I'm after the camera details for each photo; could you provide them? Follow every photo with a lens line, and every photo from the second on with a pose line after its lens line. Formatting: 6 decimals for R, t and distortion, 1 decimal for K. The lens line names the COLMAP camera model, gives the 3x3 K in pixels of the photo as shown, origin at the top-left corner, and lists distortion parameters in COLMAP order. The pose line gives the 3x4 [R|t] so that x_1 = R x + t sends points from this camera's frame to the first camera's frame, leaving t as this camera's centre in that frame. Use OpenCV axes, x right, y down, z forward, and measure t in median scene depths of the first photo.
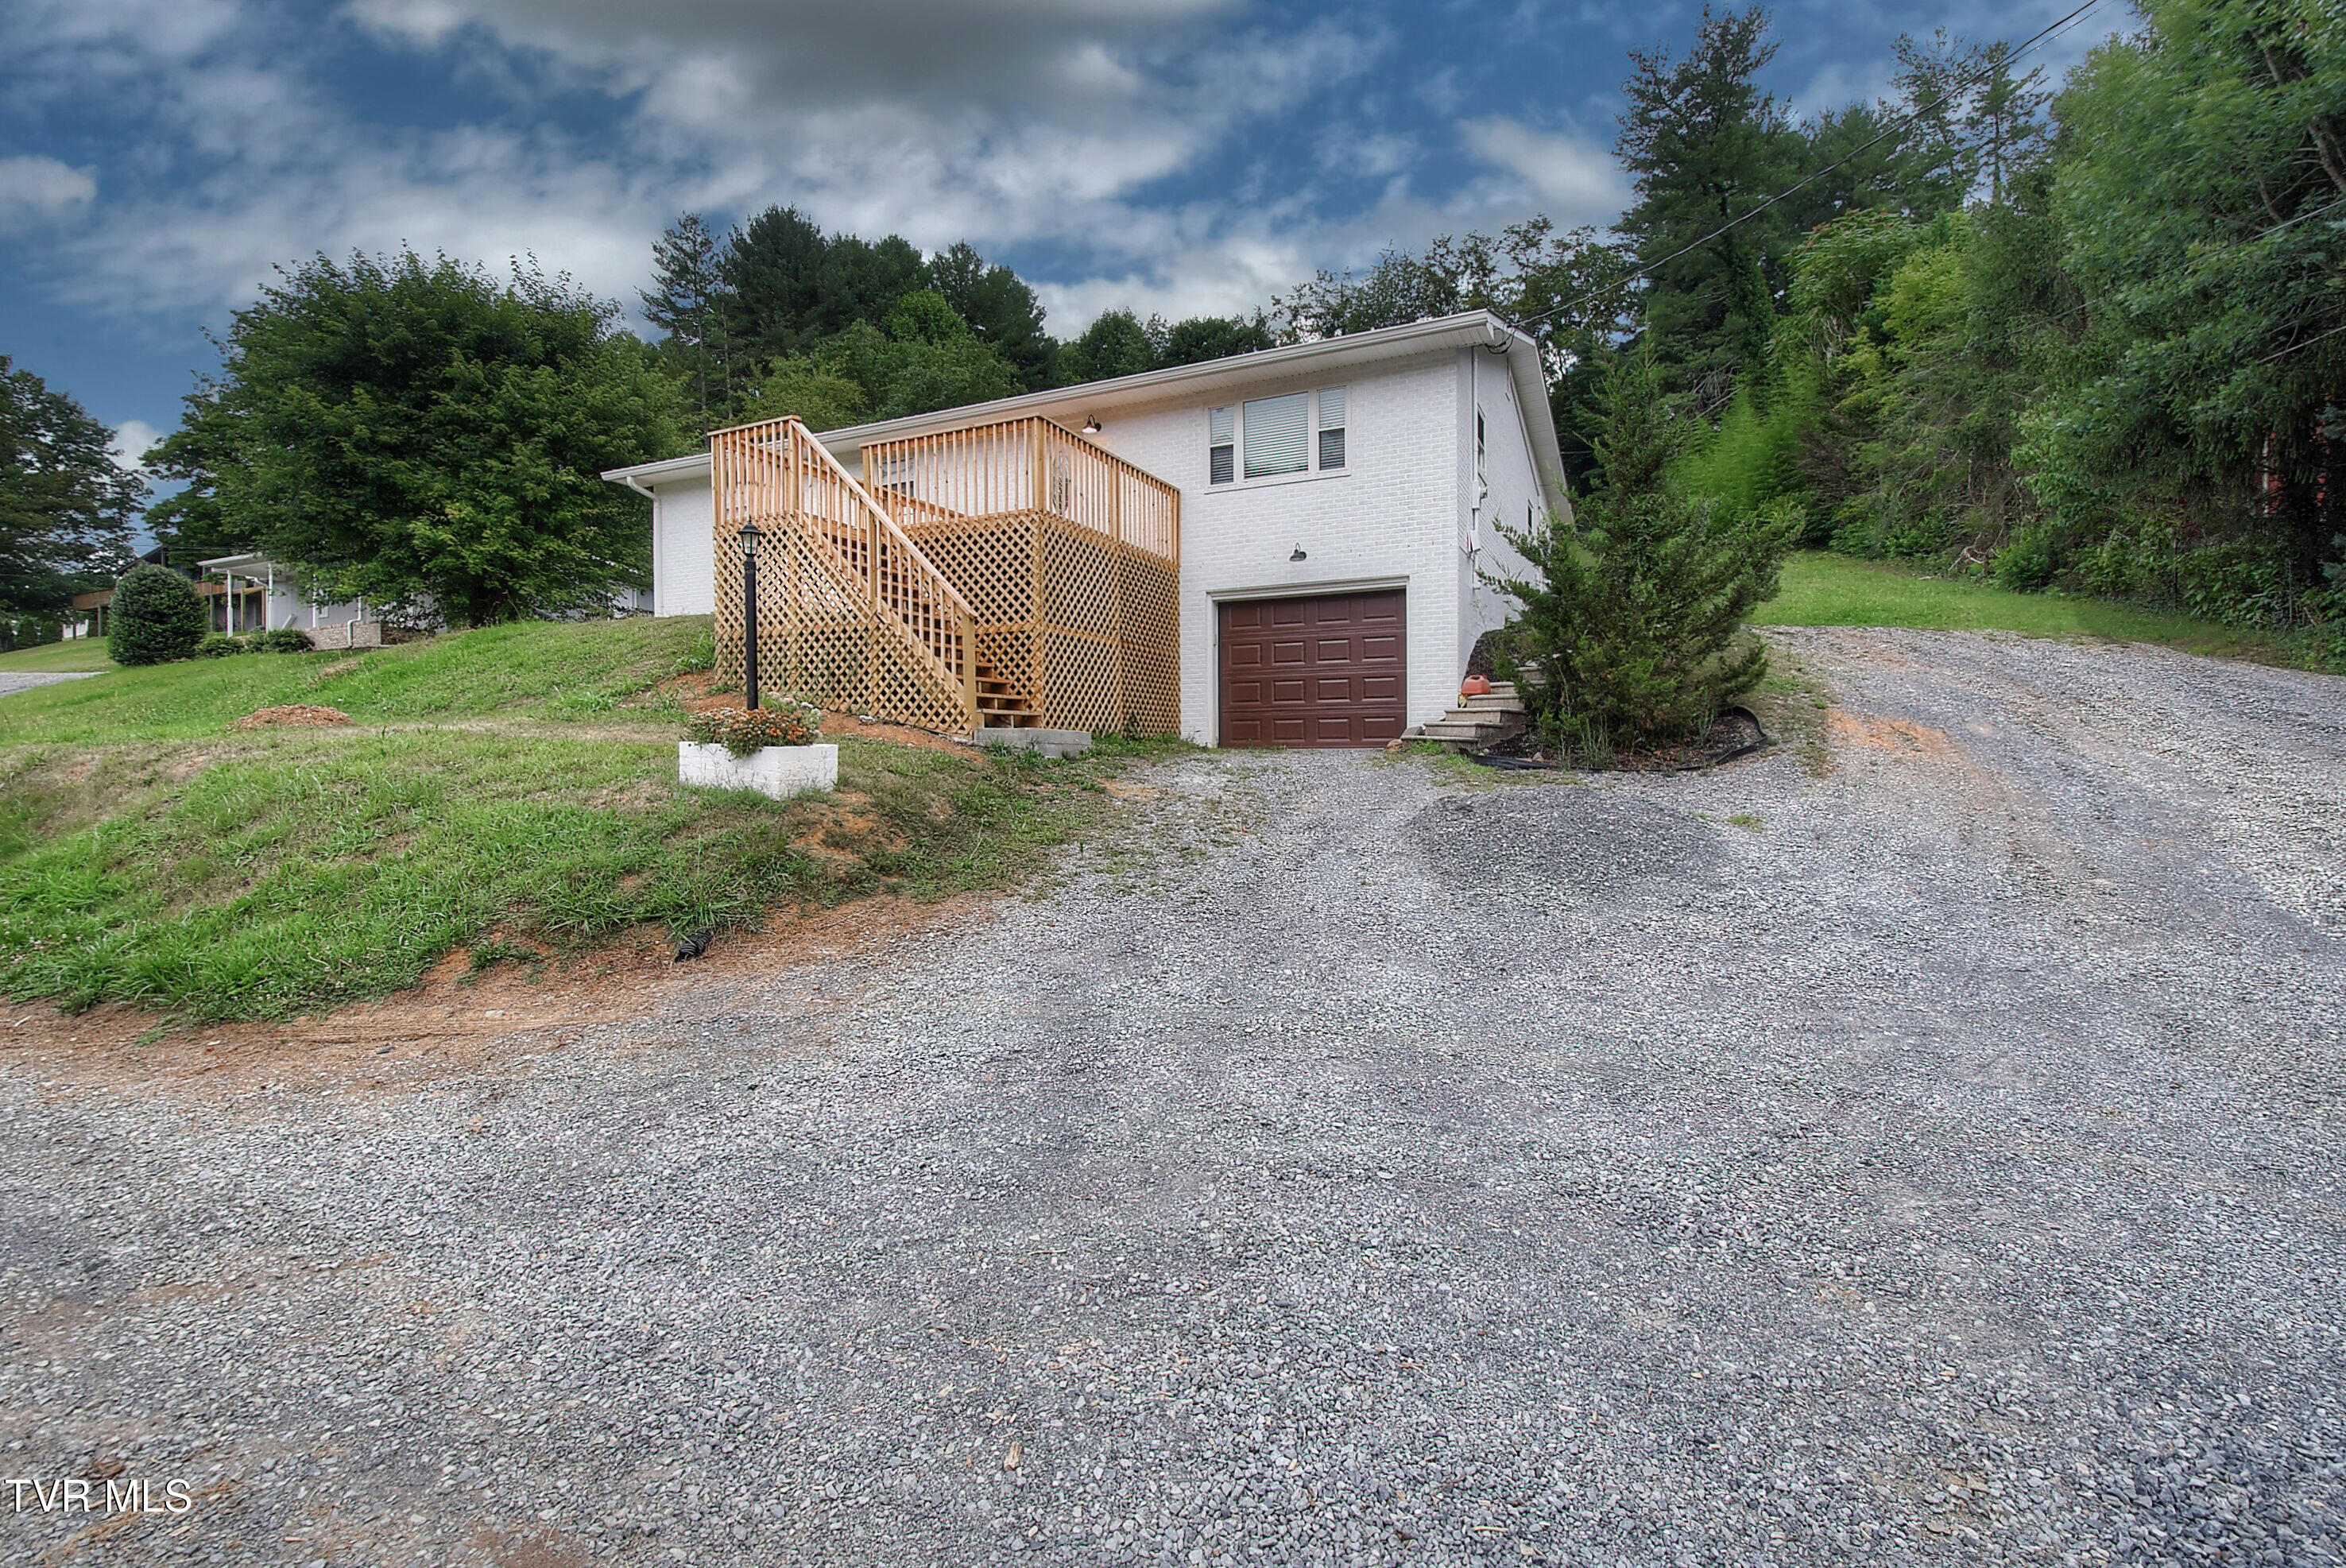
lens RADIAL K [[1036.6, 0, 1178.5], [0, 1036.6, 772.5], [0, 0, 1]] dist [-0.012922, -0.000687]
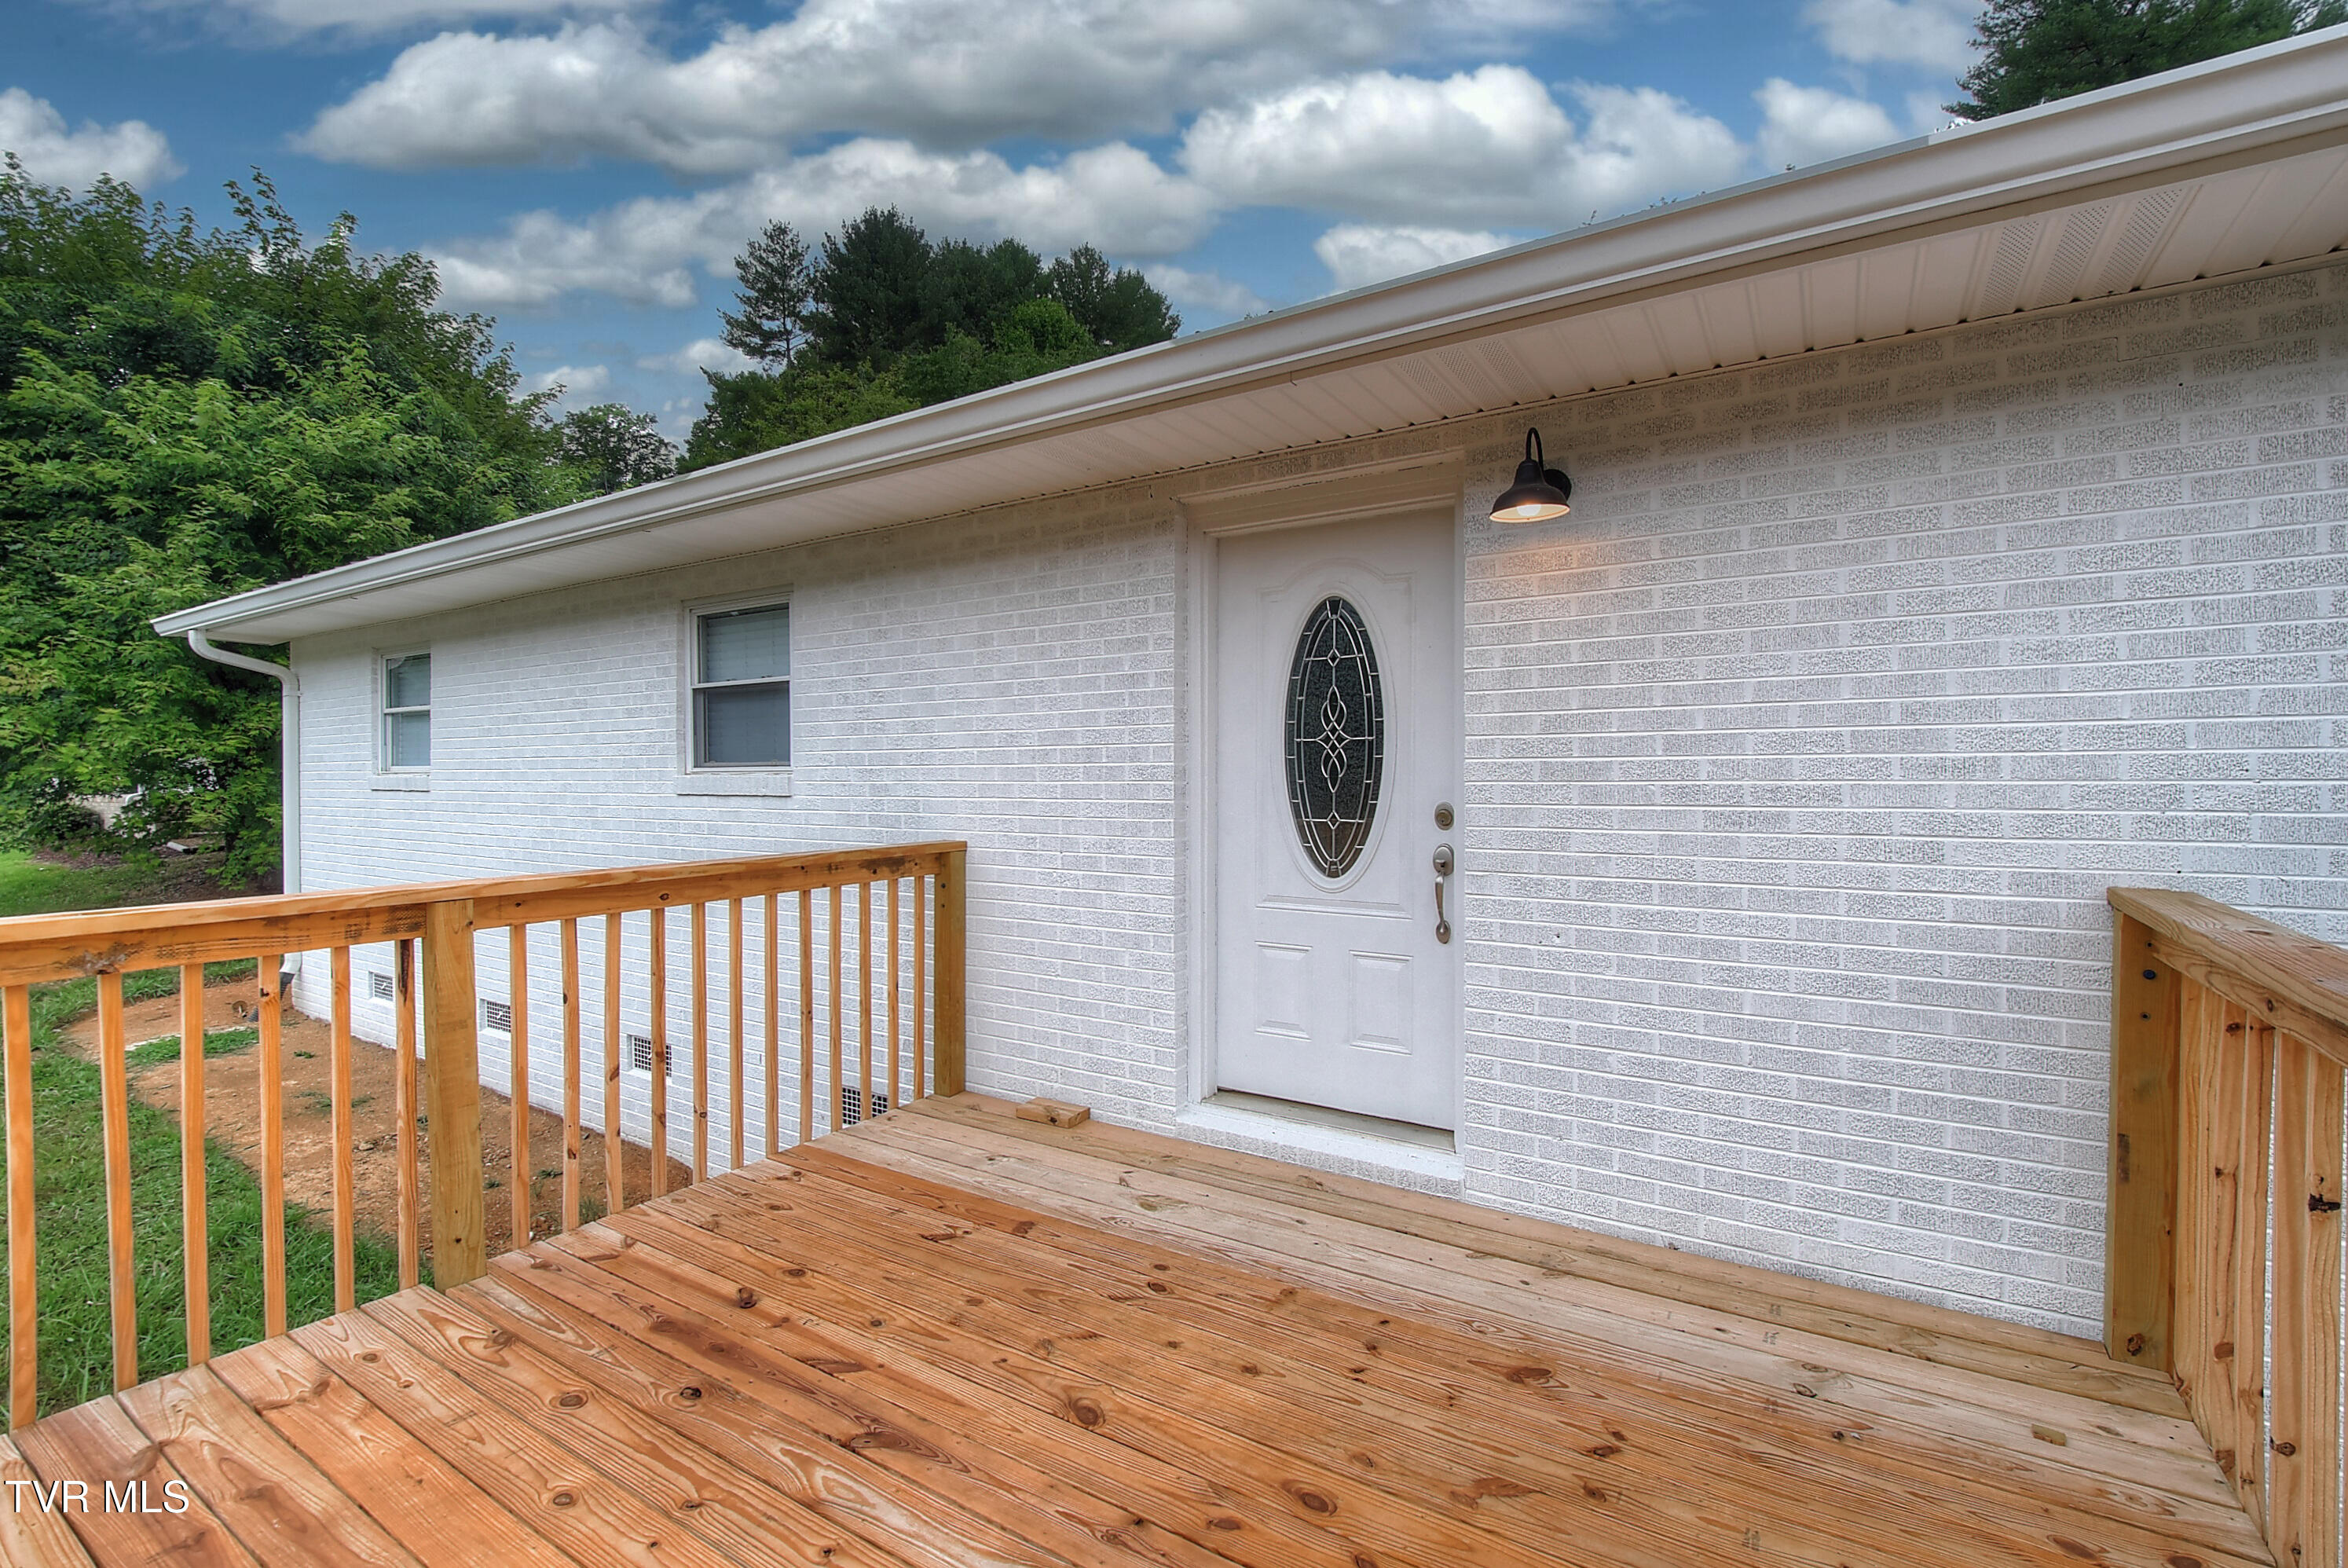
lens RADIAL K [[1050.1, 0, 1170.1], [0, 1050.1, 794.3], [0, 0, 1]] dist [-0.003475, -0.000909]
pose [[0.991215, 0.003216, -0.132221, -0.022841], [-0.003452, 0.999993, -0.001553, -0.054030], [0.132215, 0.001996, 0.991219, 0.155530]]
